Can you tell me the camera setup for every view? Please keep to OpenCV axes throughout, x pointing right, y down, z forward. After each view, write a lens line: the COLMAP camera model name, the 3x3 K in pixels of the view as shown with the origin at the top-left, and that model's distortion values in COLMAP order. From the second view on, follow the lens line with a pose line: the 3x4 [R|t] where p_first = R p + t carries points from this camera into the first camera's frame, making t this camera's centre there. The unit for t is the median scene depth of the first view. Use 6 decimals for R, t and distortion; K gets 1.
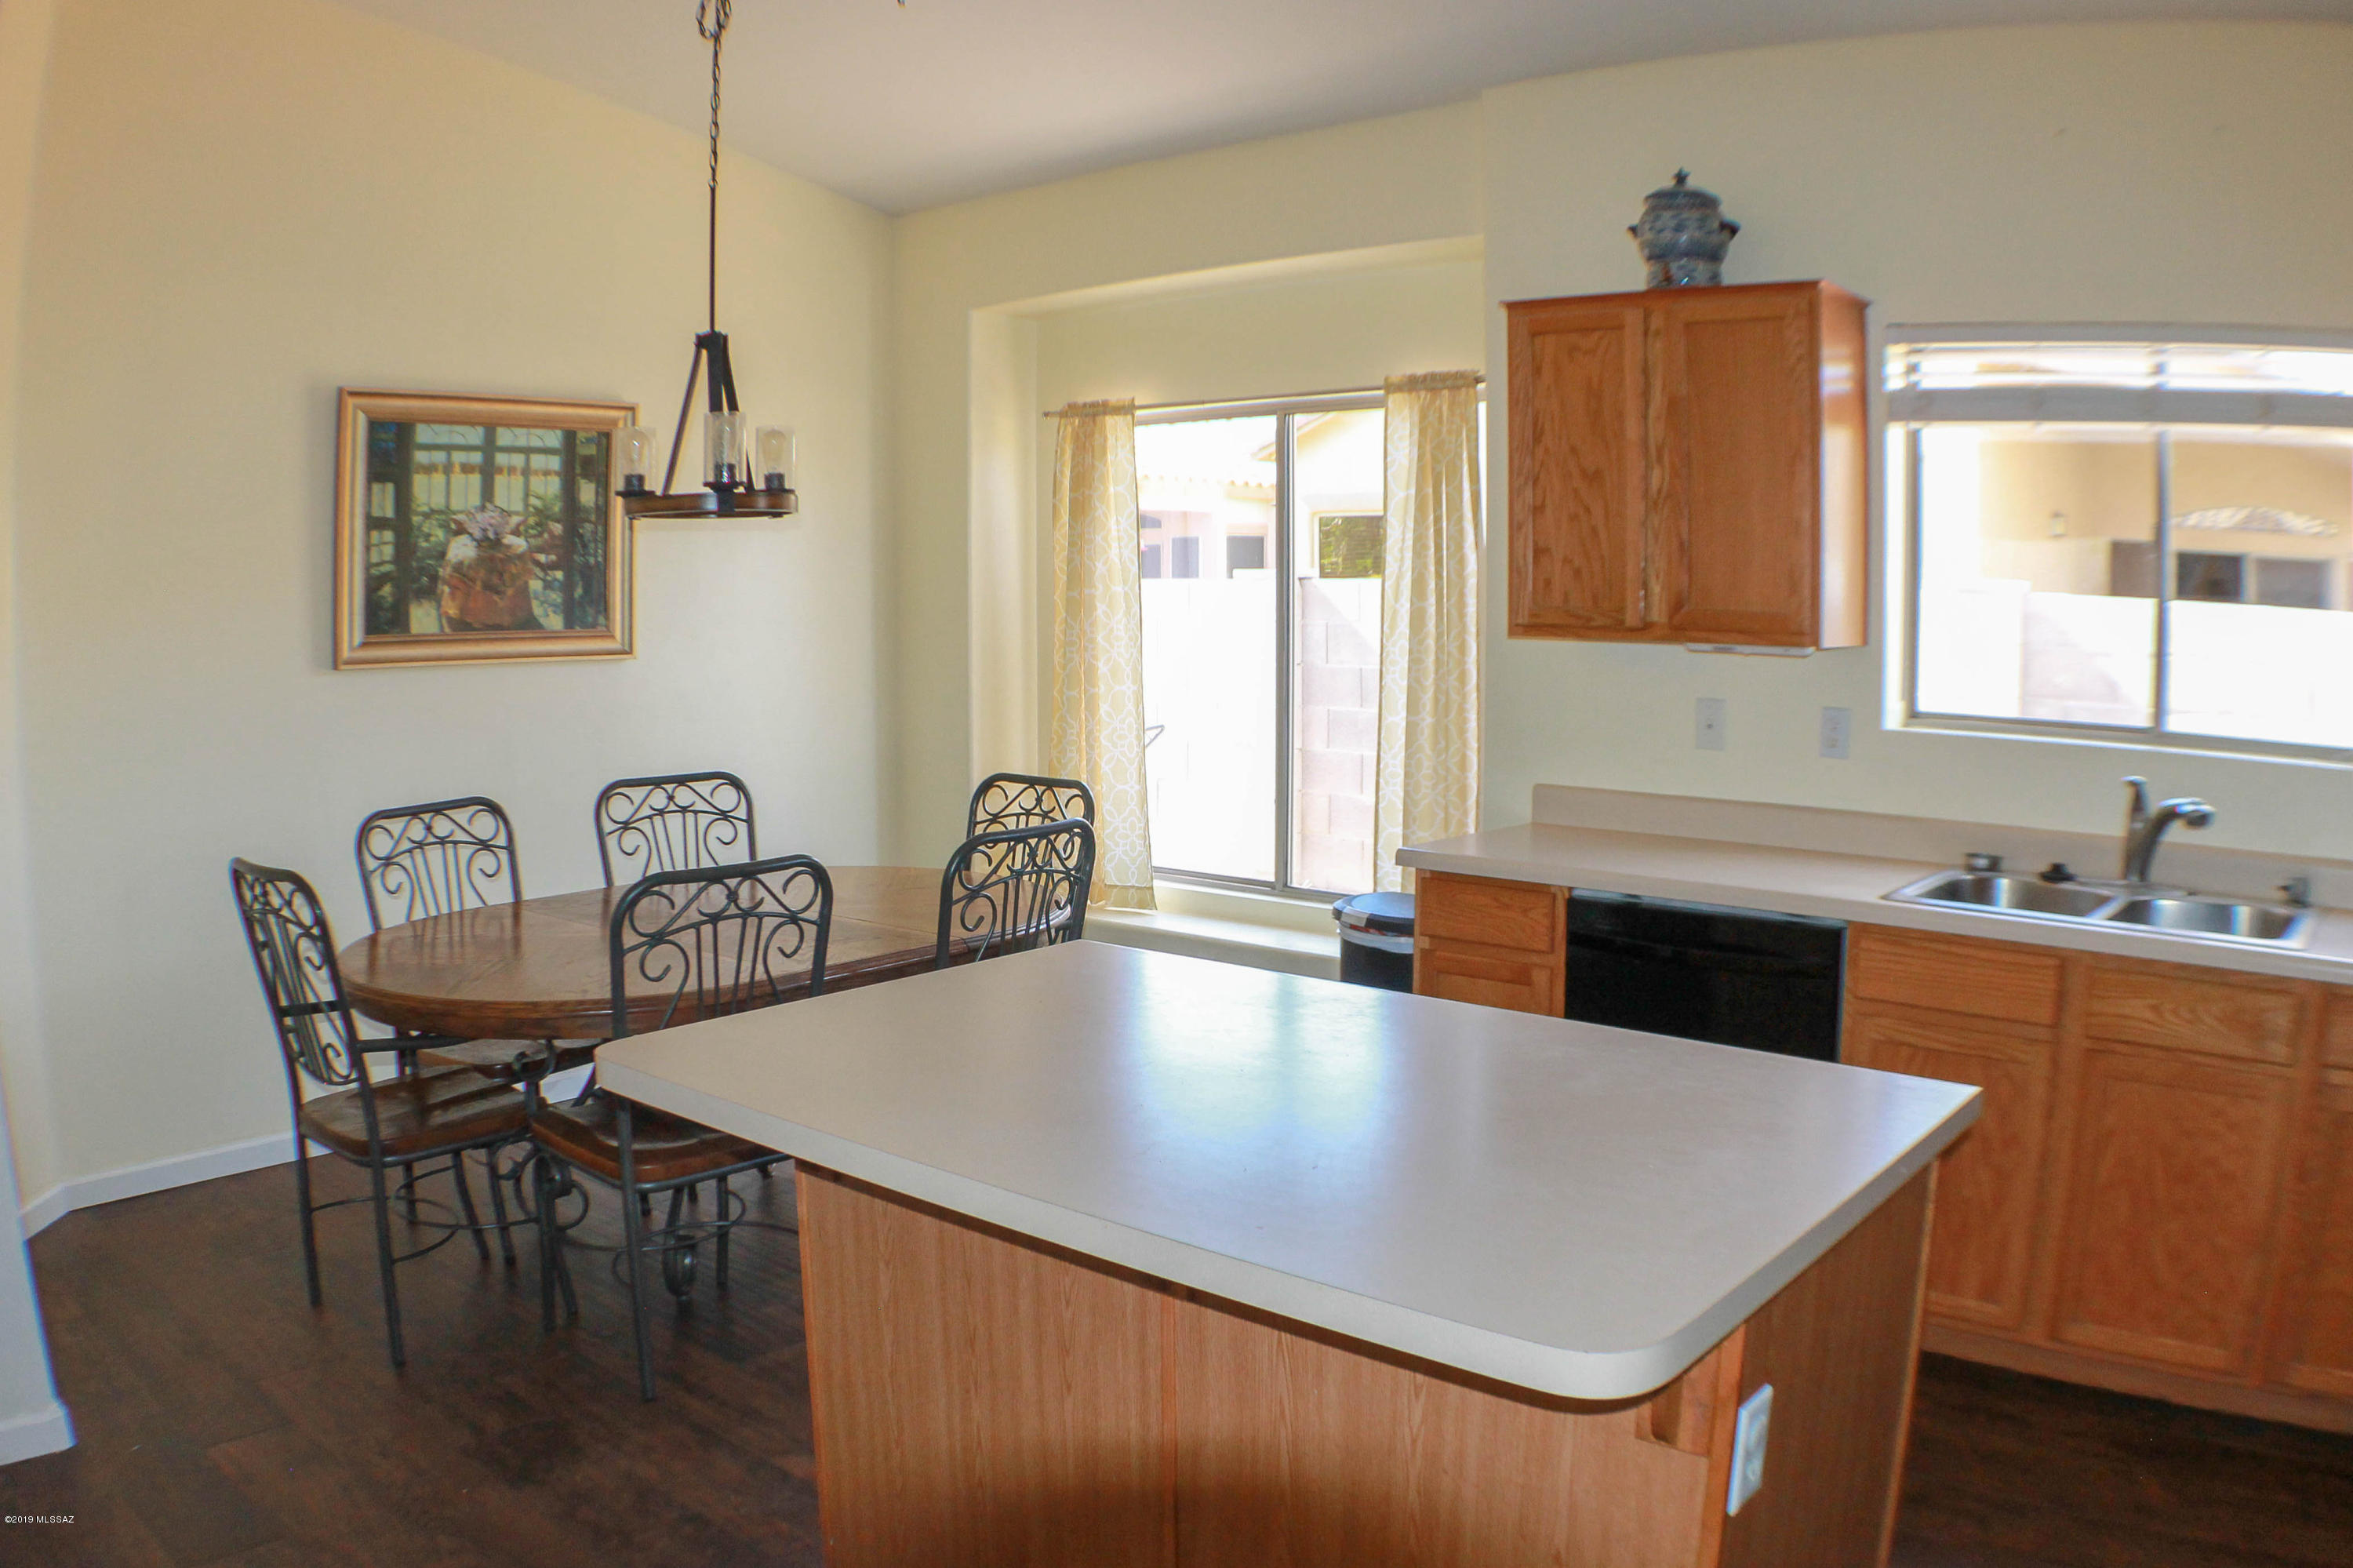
lens RADIAL K [[1801.2, 0, 1144.5], [0, 1801.2, 782.0], [0, 0, 1]] dist [-0.295366, 0.063438]
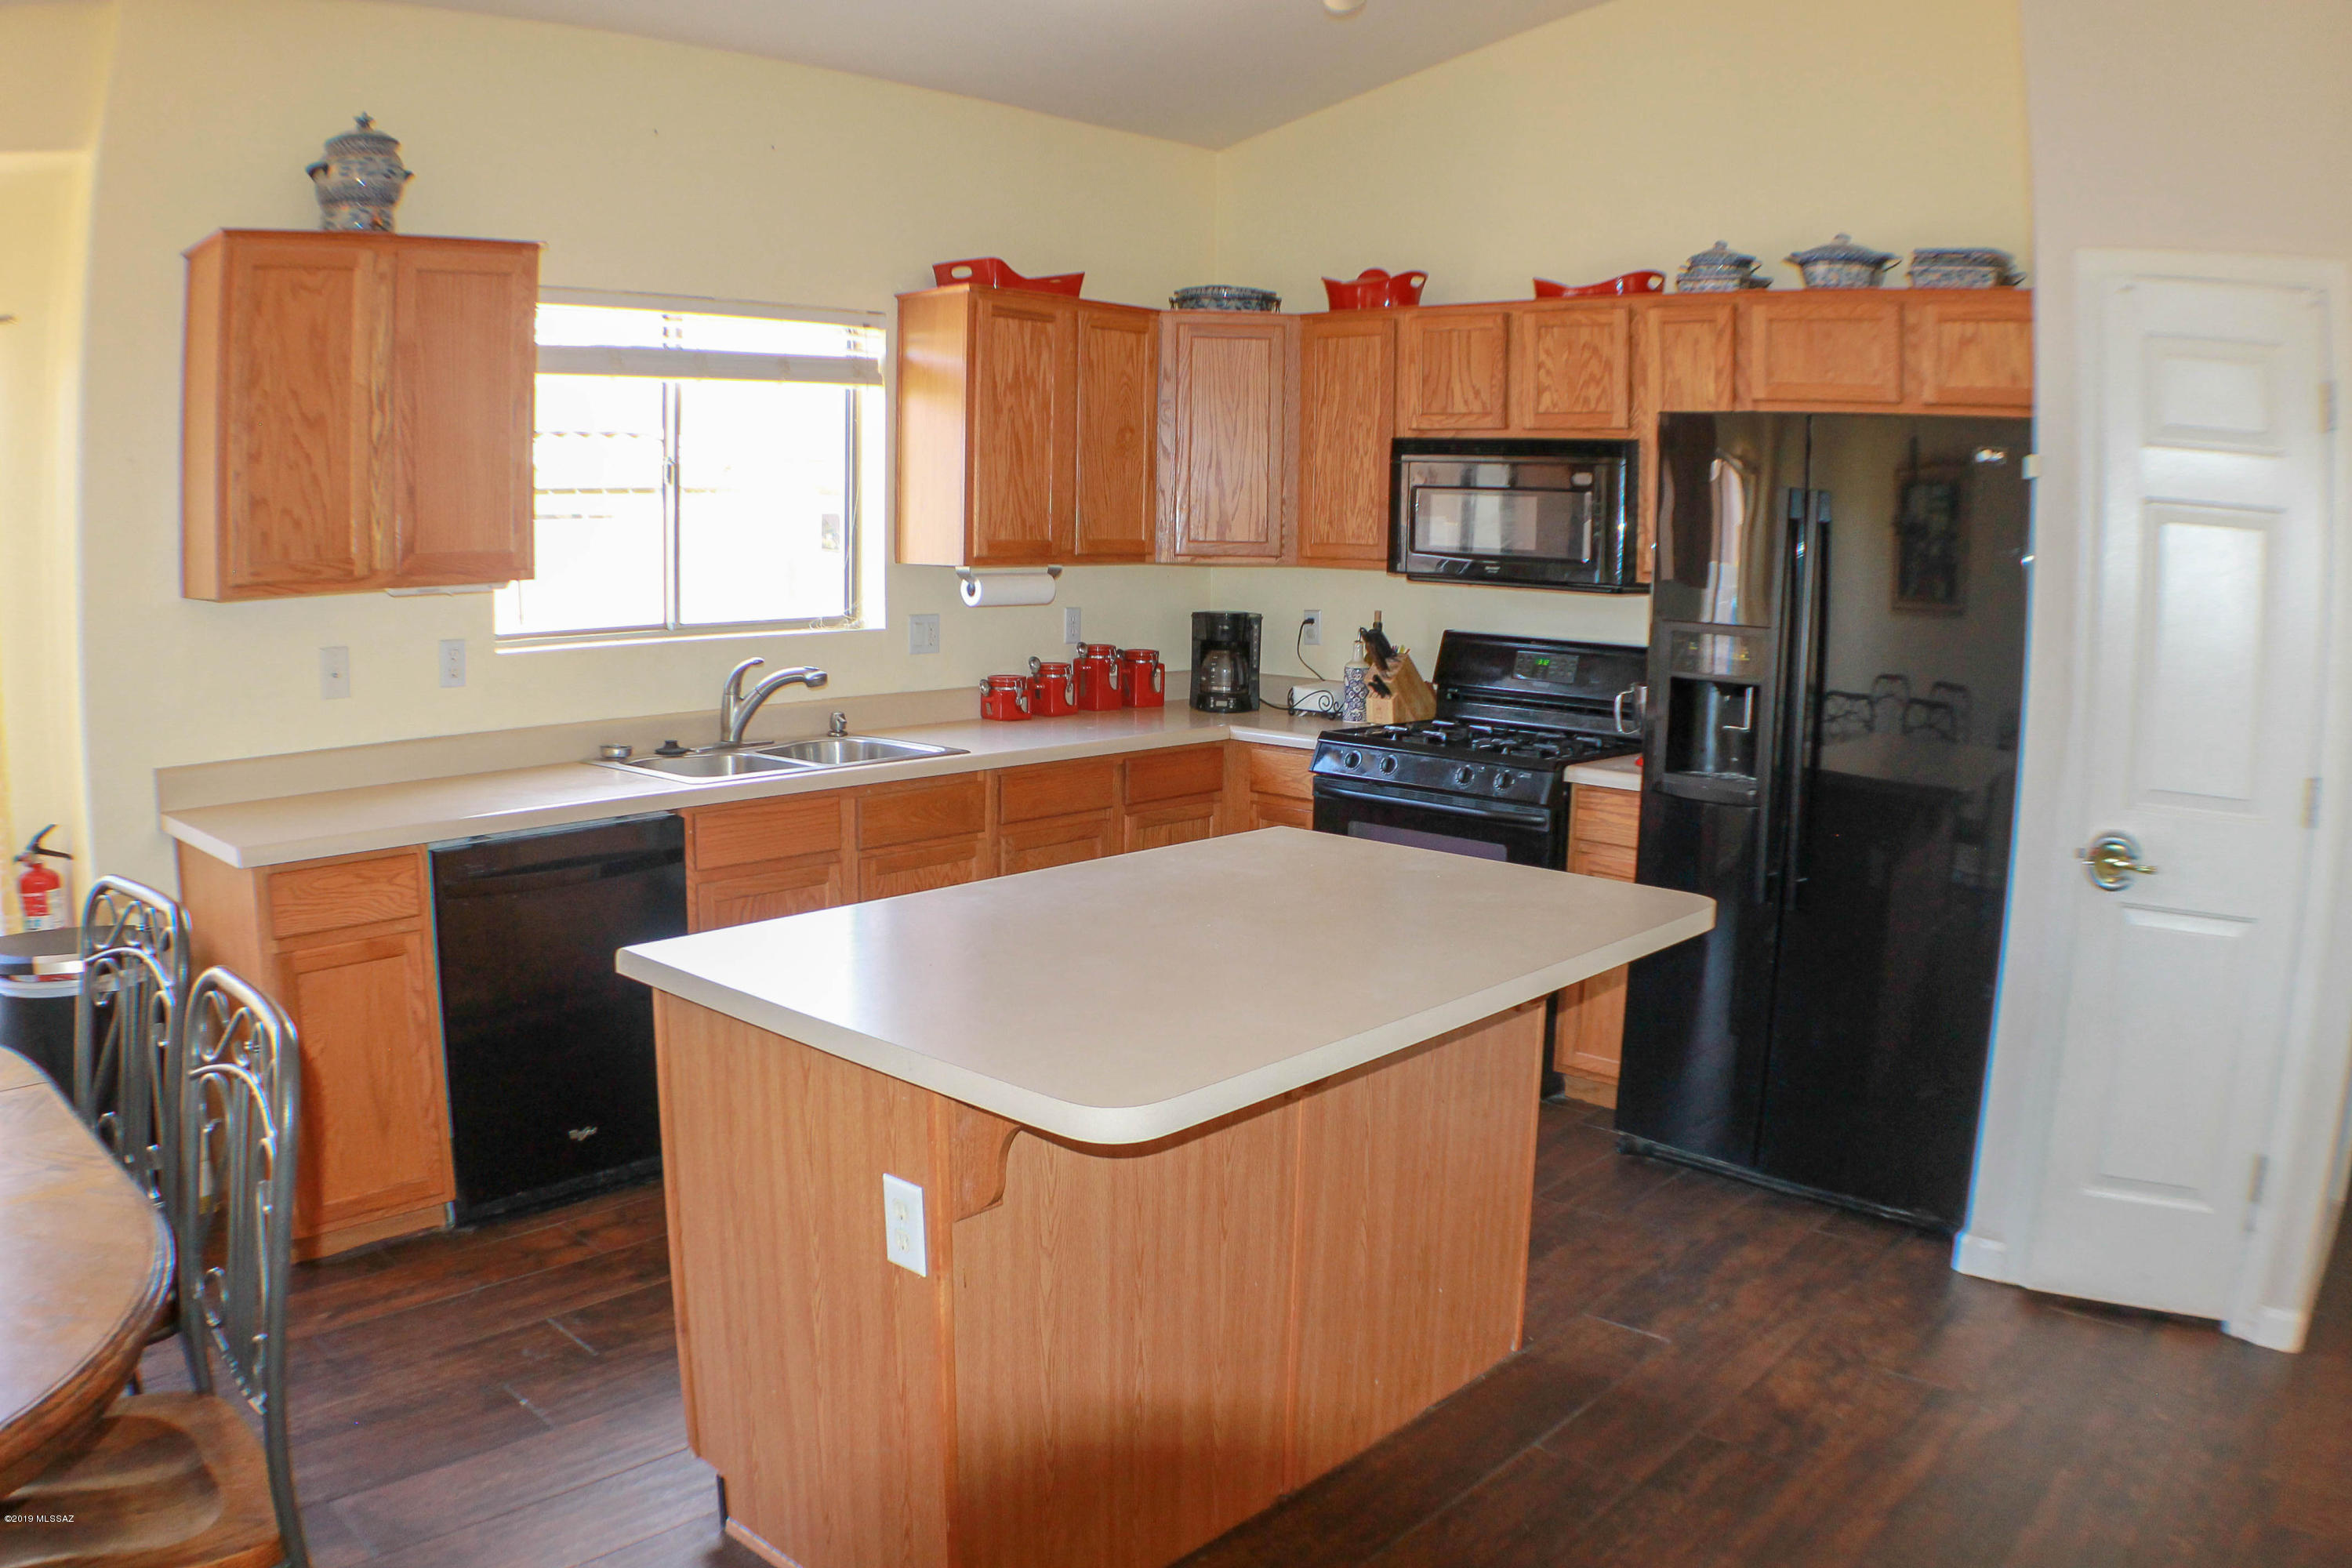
lens RADIAL K [[1800.4, 0, 1144.0], [0, 1800.4, 782.0], [0, 0, 1]] dist [-0.295366, 0.063438]
pose [[0.008287, -0.155896, 0.987739, -0.612732], [0.091956, 0.983706, 0.154488, -0.074857], [-0.995729, 0.089549, 0.022488, 0.517914]]
